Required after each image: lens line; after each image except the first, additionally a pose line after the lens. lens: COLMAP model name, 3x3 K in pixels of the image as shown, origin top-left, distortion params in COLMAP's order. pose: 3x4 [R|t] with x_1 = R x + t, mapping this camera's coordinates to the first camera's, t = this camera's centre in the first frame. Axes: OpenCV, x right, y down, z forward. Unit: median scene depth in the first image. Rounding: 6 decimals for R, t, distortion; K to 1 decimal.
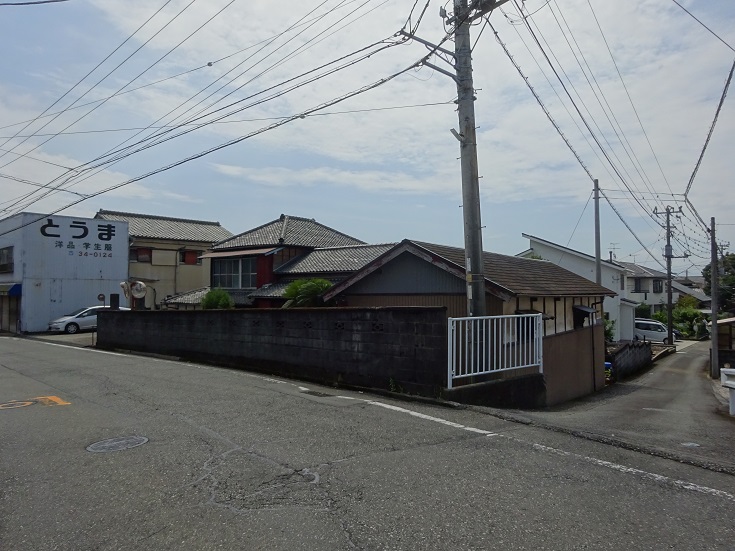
lens RADIAL K [[531.8, 0, 368.2], [0, 531.8, 281.2], [0, 0, 1]] dist [-0.003358, 0.002289]
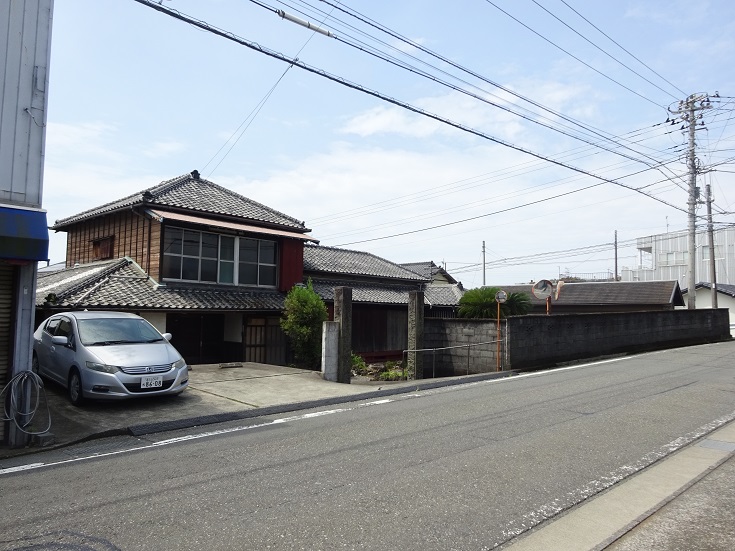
lens RADIAL K [[531.5, 0, 369.4], [0, 531.5, 277.8], [0, 0, 1]] dist [-0.006824, -0.004360]
pose [[0.049431, 0.070752, 0.996268, -0.874583], [-0.032764, 0.997066, -0.069183, 0.044153], [-0.998240, -0.029222, 0.051604, 0.847786]]
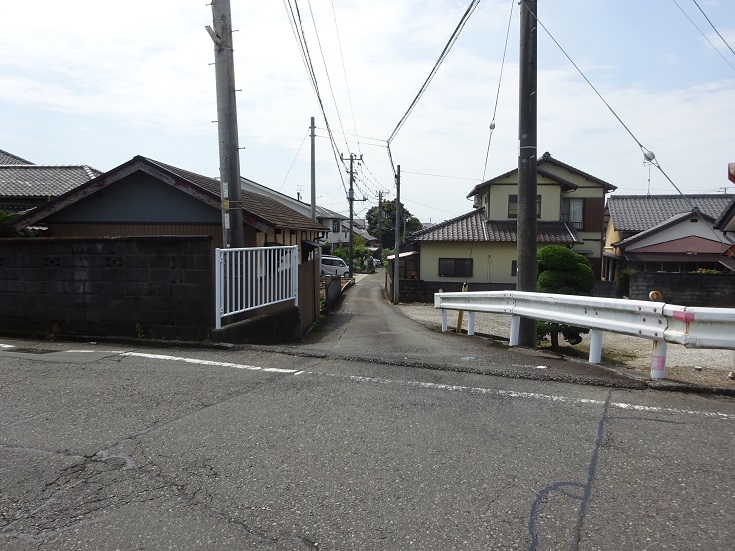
lens RADIAL K [[535.8, 0, 367.5], [0, 535.8, 275.5], [0, 0, 1]] dist [0.001197, -0.000219]
pose [[0.836474, -0.028649, 0.547257, -0.035752], [-0.028099, 0.995077, 0.095041, 0.006595], [-0.547285, -0.094877, 0.831551, 0.038935]]
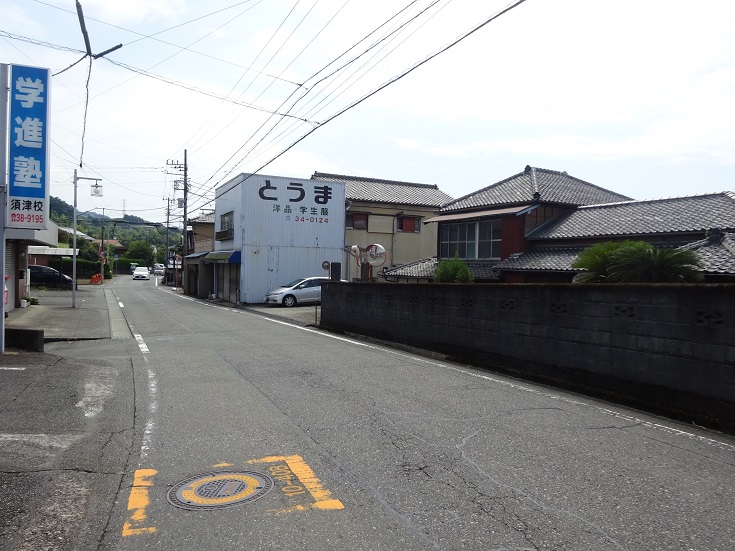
lens RADIAL K [[535.8, 0, 367.5], [0, 535.8, 275.5], [0, 0, 1]] dist [0.001197, -0.000219]
pose [[0.940431, 0.022599, -0.339232, -0.126001], [-0.011675, 0.999346, 0.034210, 0.013140], [0.339783, -0.028212, 0.940081, 0.194069]]
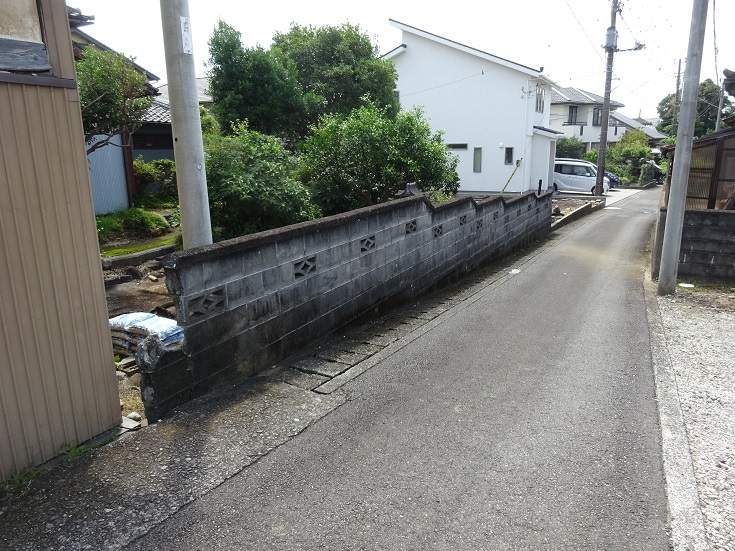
lens RADIAL K [[531.5, 0, 369.4], [0, 531.5, 277.8], [0, 0, 1]] dist [-0.006824, -0.004360]
pose [[0.996568, -0.029401, 0.077375, 0.316312], [0.008065, 0.964833, 0.262740, 0.058121], [-0.082379, -0.261215, 0.961759, 0.500260]]
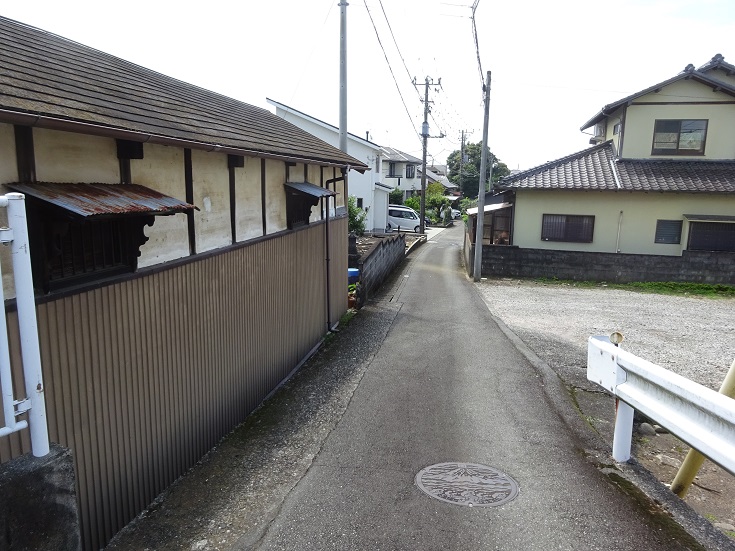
lens RADIAL K [[531.5, 0, 369.4], [0, 531.5, 277.8], [0, 0, 1]] dist [-0.006824, -0.004360]
pose [[0.908196, -0.054478, 0.414985, 0.124875], [-0.032627, 0.979261, 0.199960, 0.016269], [-0.417272, -0.195142, 0.887583, 0.259384]]
